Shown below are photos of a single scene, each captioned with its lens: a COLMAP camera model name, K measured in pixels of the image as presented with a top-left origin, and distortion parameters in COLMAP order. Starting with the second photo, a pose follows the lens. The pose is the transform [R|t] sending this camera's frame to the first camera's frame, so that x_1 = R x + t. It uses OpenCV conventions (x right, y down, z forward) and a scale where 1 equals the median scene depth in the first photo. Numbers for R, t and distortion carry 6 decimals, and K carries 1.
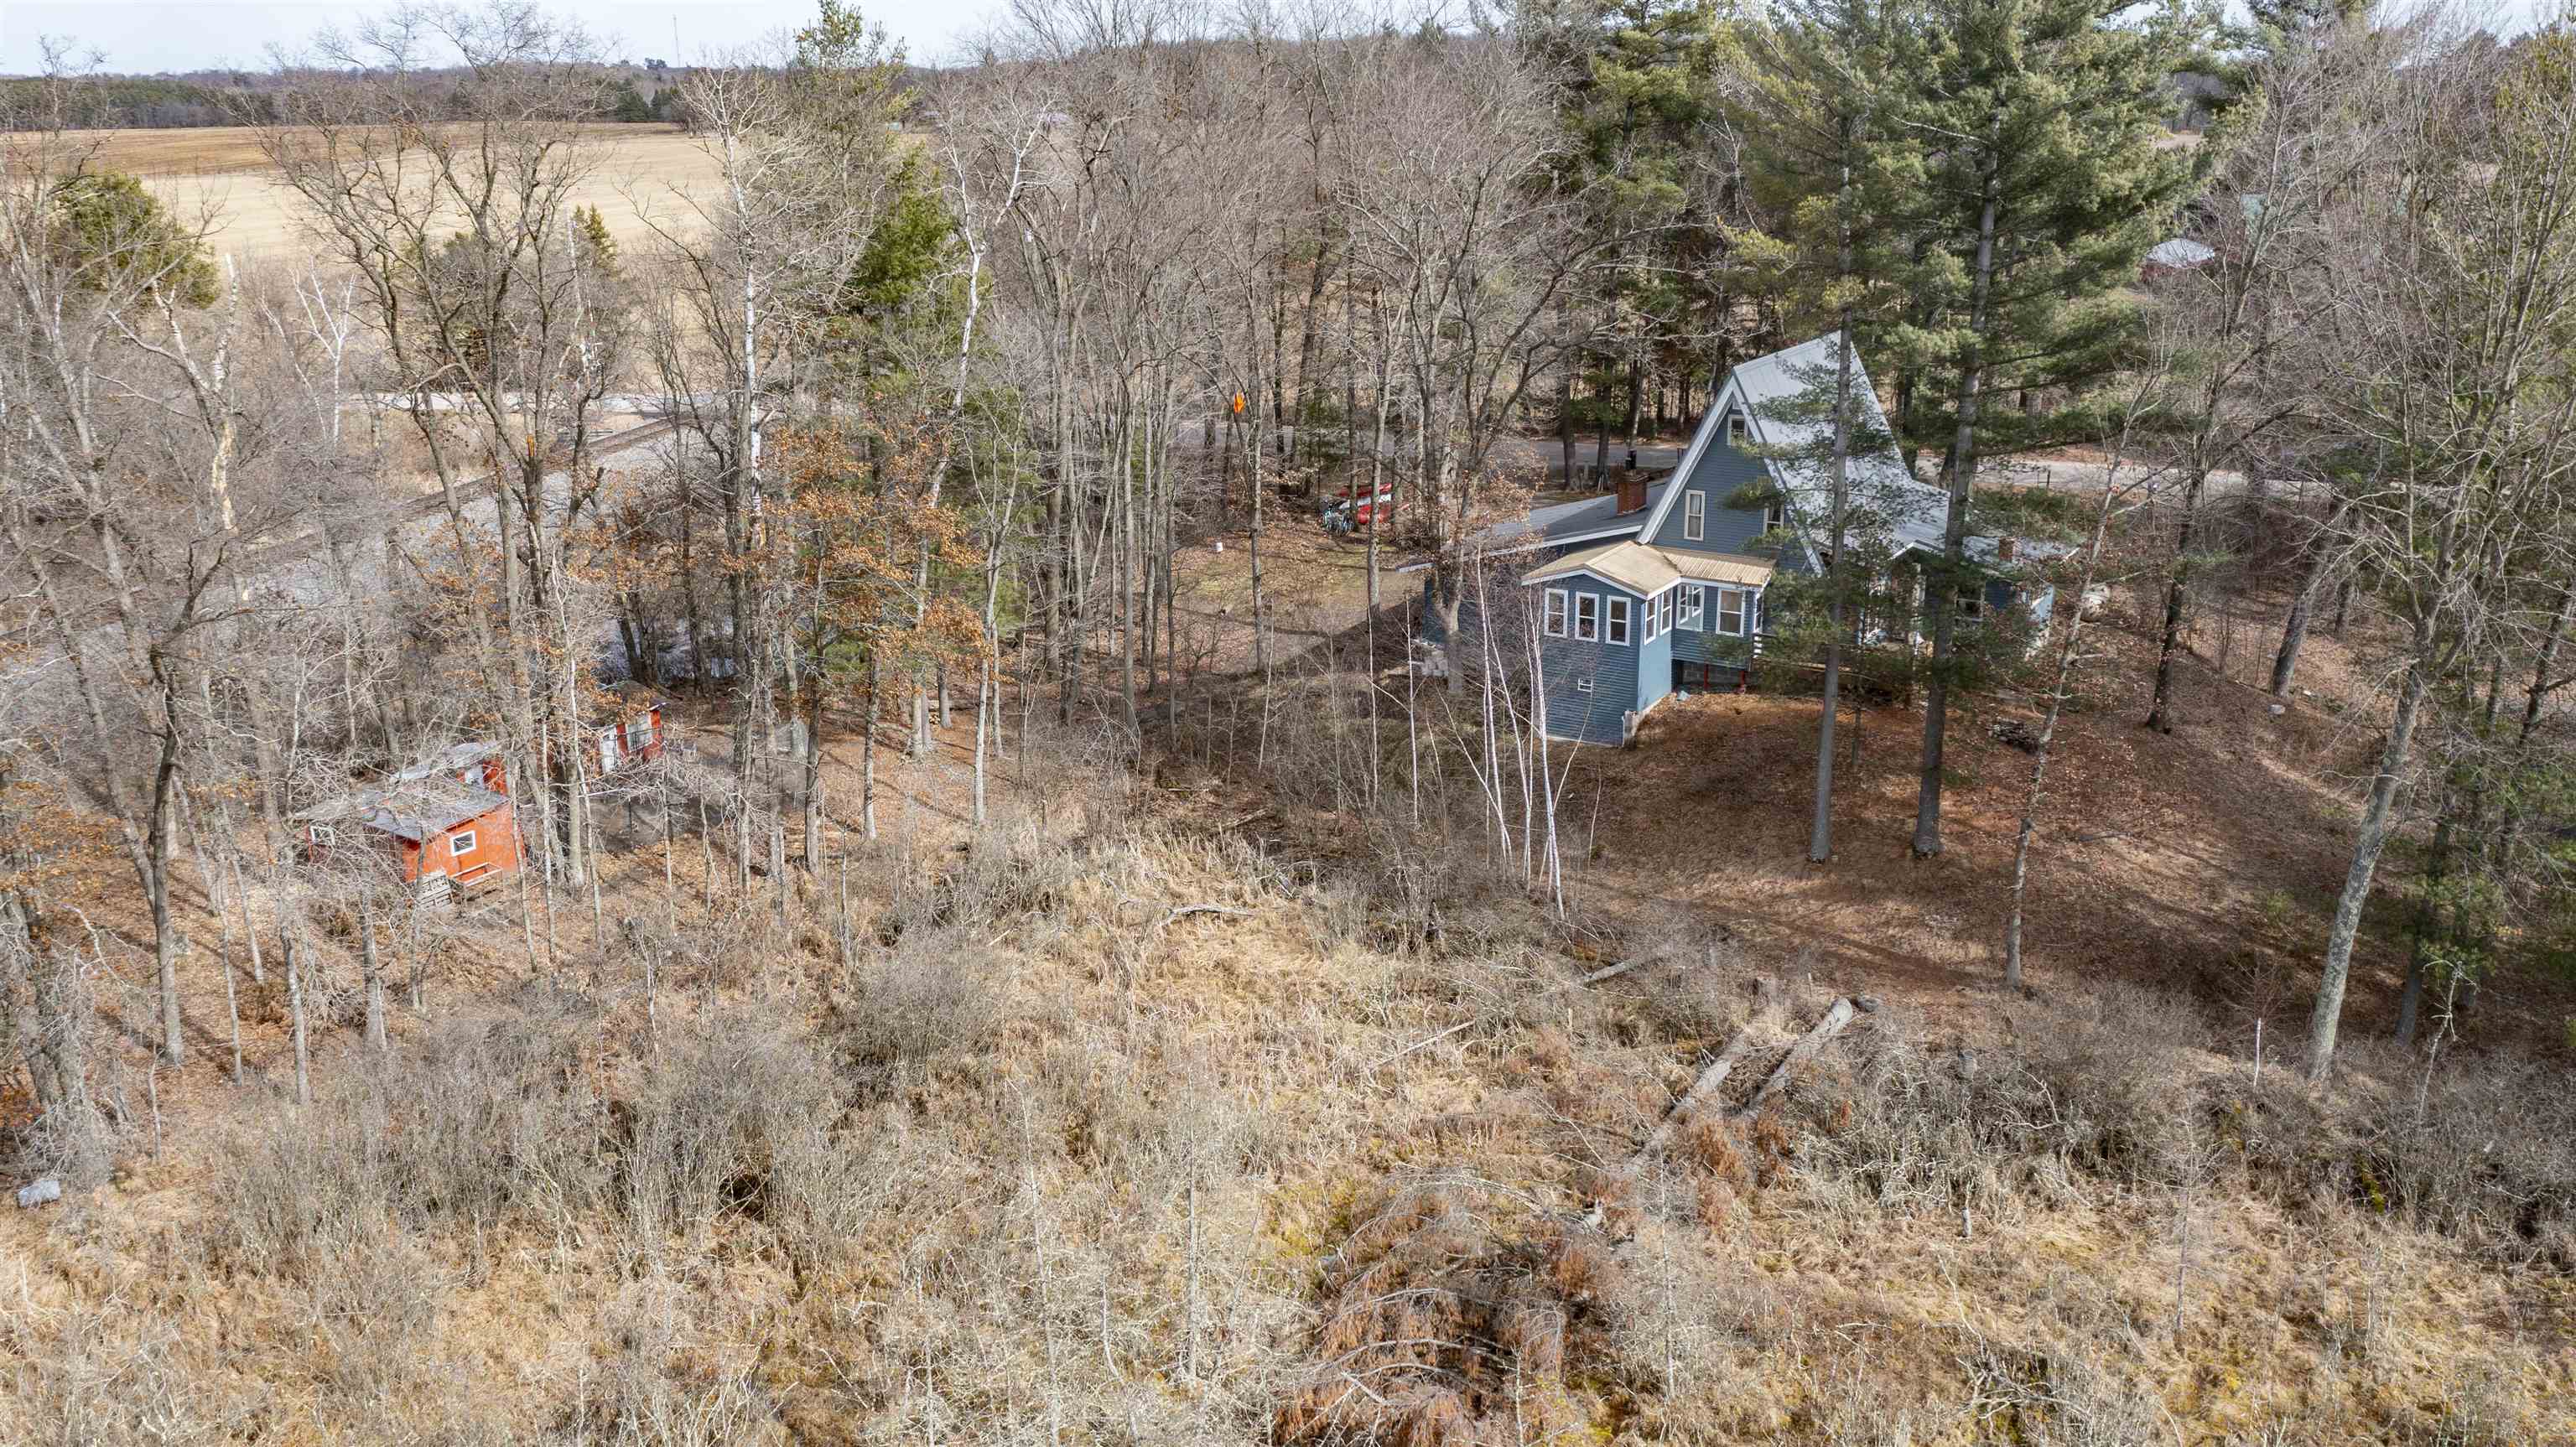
lens RADIAL K [[2032.9, 0, 1277.6], [0, 2032.9, 727.8], [0, 0, 1]] dist [-0.009919, 0.001926]
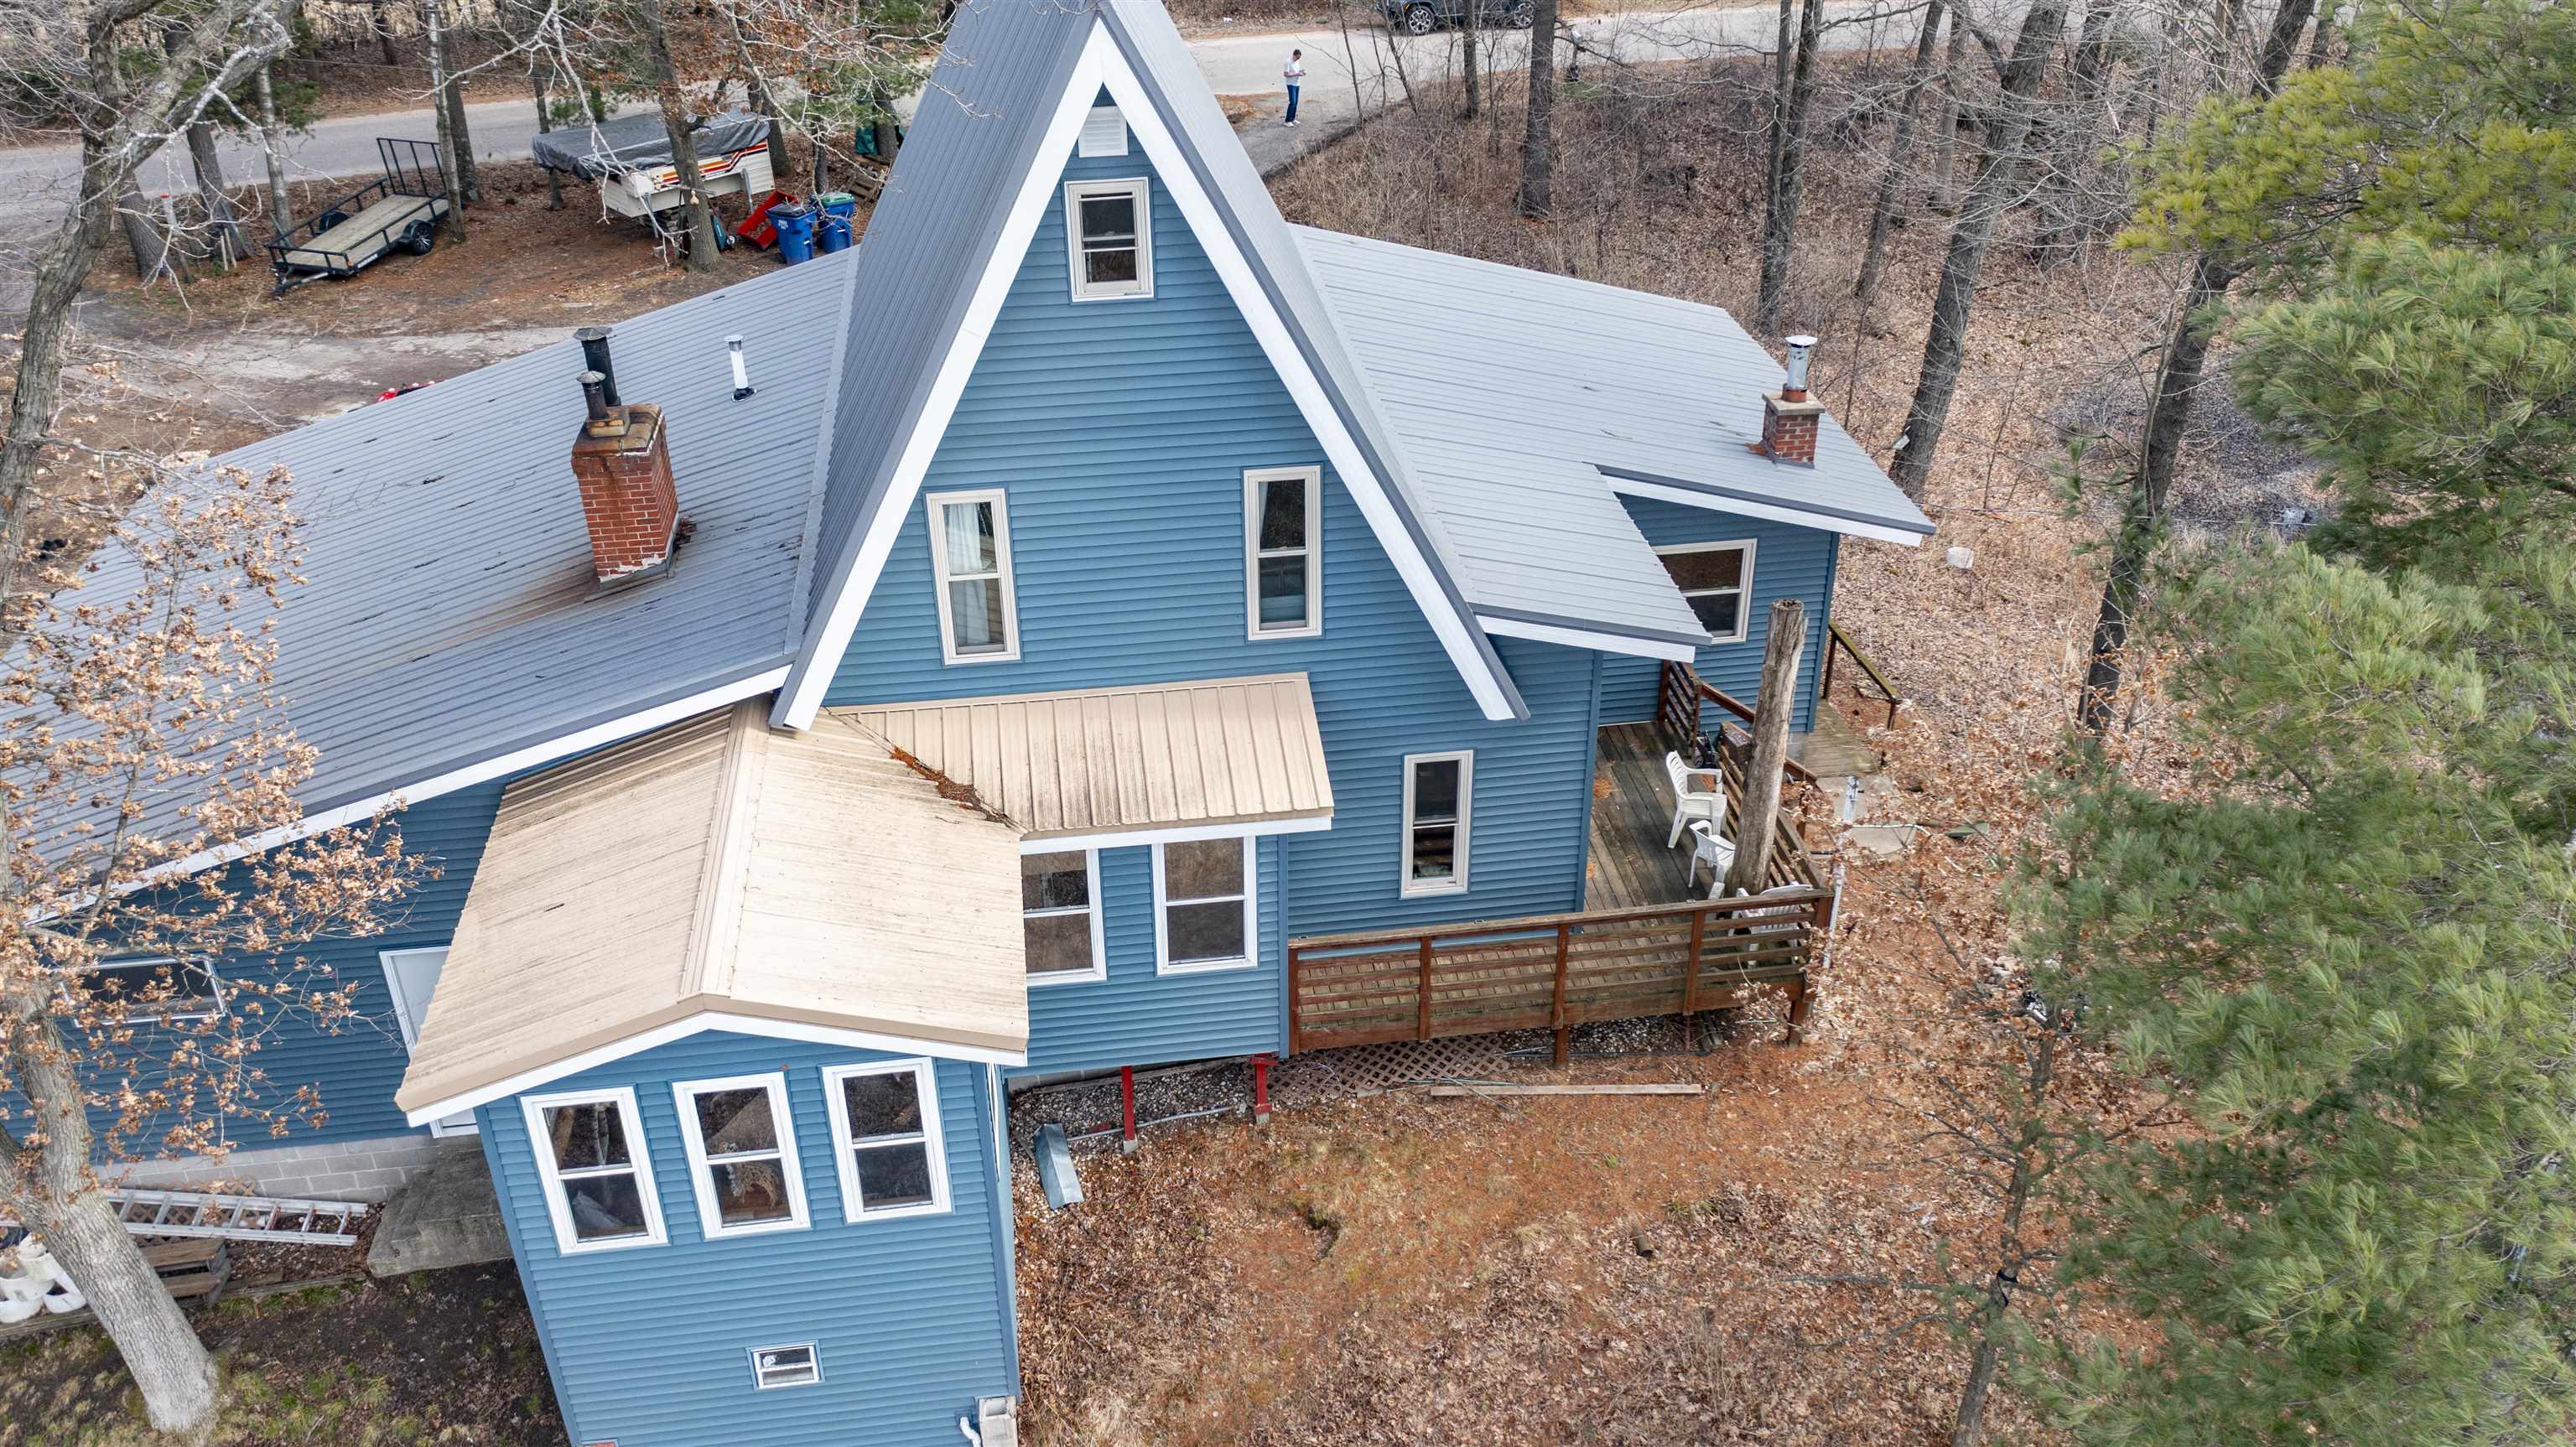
lens RADIAL K [[2032.9, 0, 1277.6], [0, 2032.9, 727.8], [0, 0, 1]] dist [-0.009919, 0.001926]
pose [[0.764292, -0.323757, 0.557709, 0.083766], [0.195992, 0.940548, 0.277410, -0.153179], [-0.614366, -0.102716, 0.782307, 0.777892]]
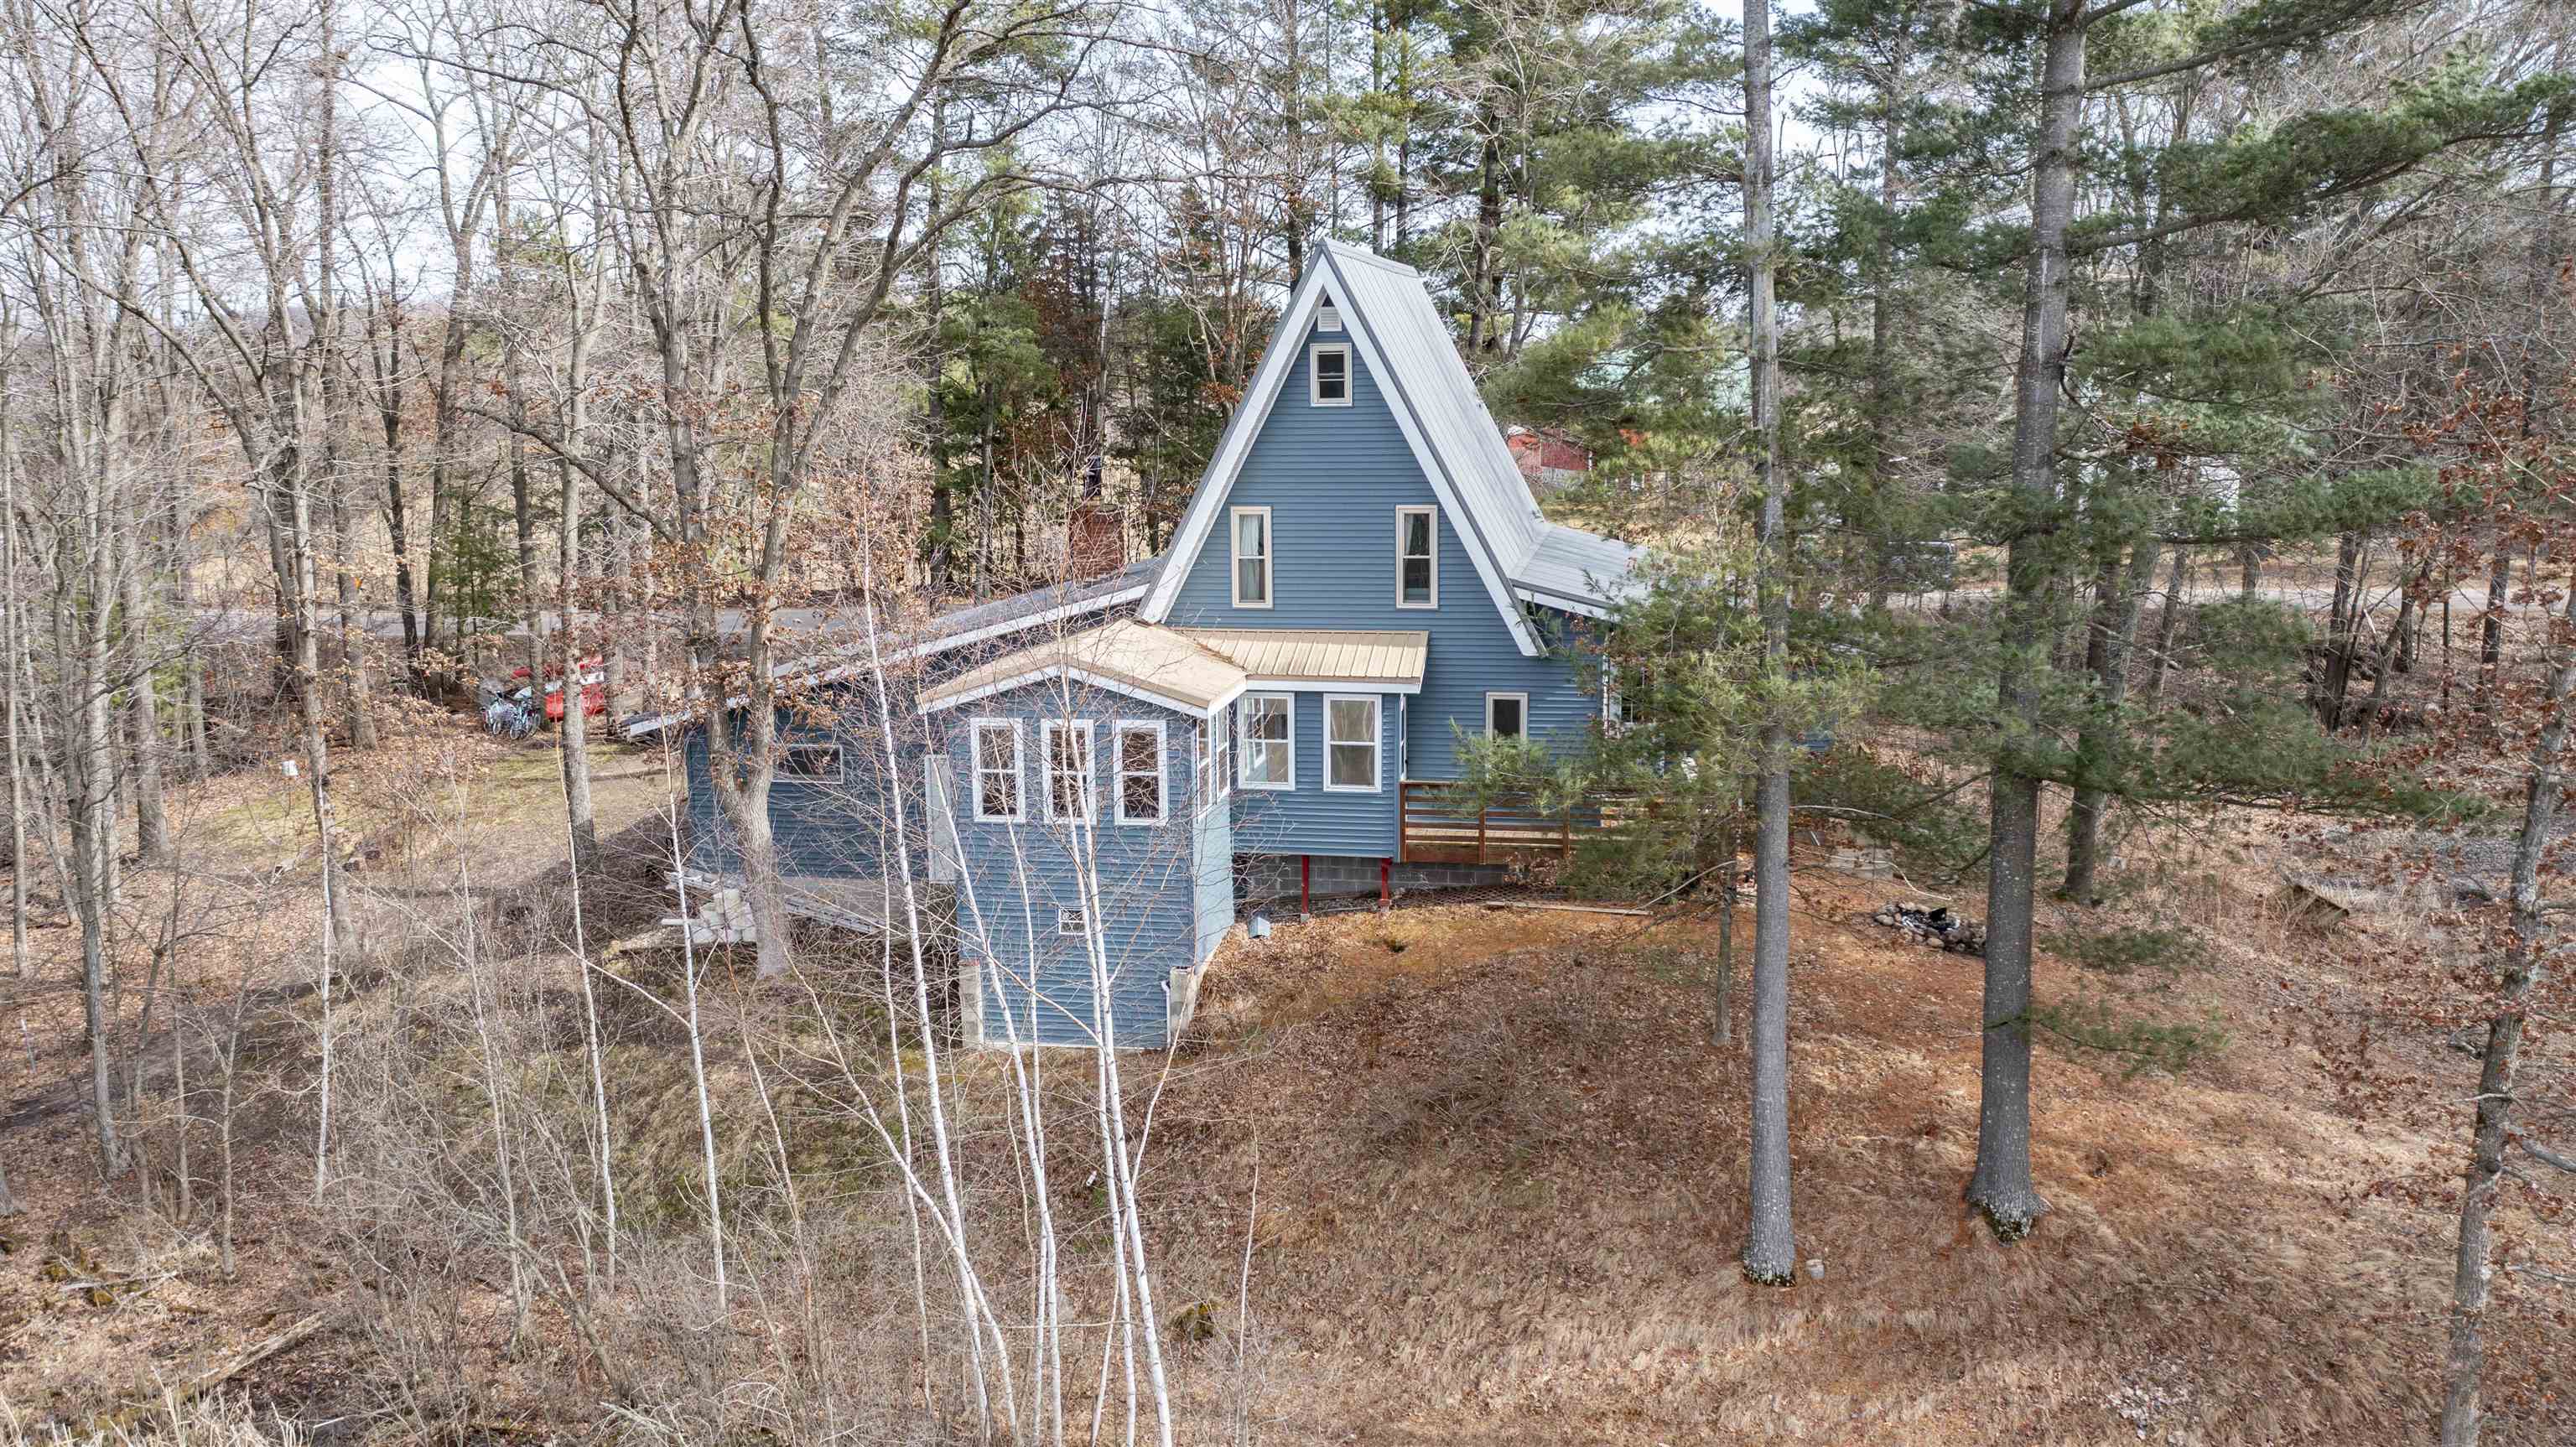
lens RADIAL K [[2032.9, 0, 1277.6], [0, 2032.9, 727.8], [0, 0, 1]] dist [-0.009919, 0.001926]
pose [[0.928055, -0.058419, 0.367832, 0.027842], [0.109755, 0.986662, -0.120215, -0.003981], [-0.355903, 0.151937, 0.922089, 0.556095]]
